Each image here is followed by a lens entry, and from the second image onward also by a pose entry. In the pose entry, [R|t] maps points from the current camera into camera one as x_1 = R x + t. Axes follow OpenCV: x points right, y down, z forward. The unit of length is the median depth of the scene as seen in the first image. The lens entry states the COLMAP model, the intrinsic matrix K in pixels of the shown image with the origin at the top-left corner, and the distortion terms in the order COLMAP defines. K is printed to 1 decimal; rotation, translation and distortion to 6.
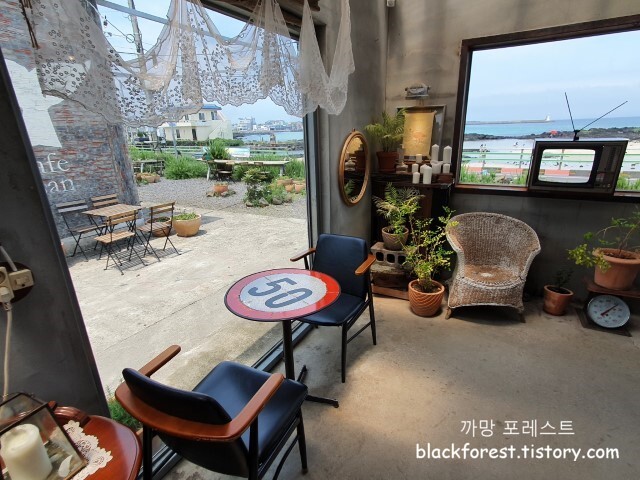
lens RADIAL K [[345.7, 0, 327.3], [0, 345.7, 244.2], [0, 0, 1]] dist [0.007434, 0.001750]
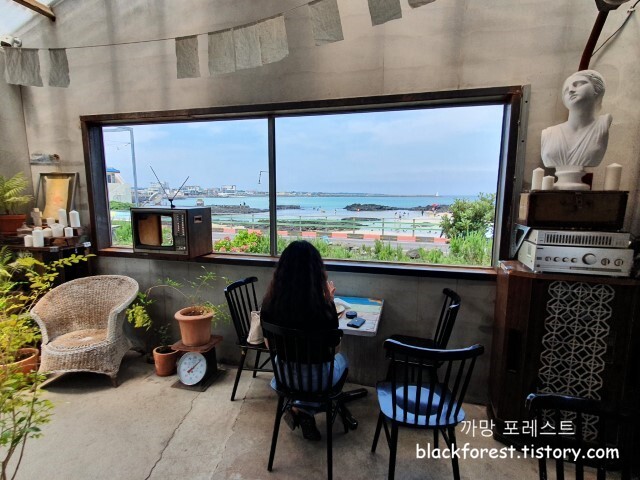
lens RADIAL K [[345.7, 0, 327.3], [0, 345.7, 244.2], [0, 0, 1]] dist [0.007434, 0.001750]
pose [[0.979129, 0.004200, 0.203195, 0.186013], [0.033671, 0.982618, -0.182560, 0.005778], [-0.200430, 0.185591, 0.961969, -0.024943]]
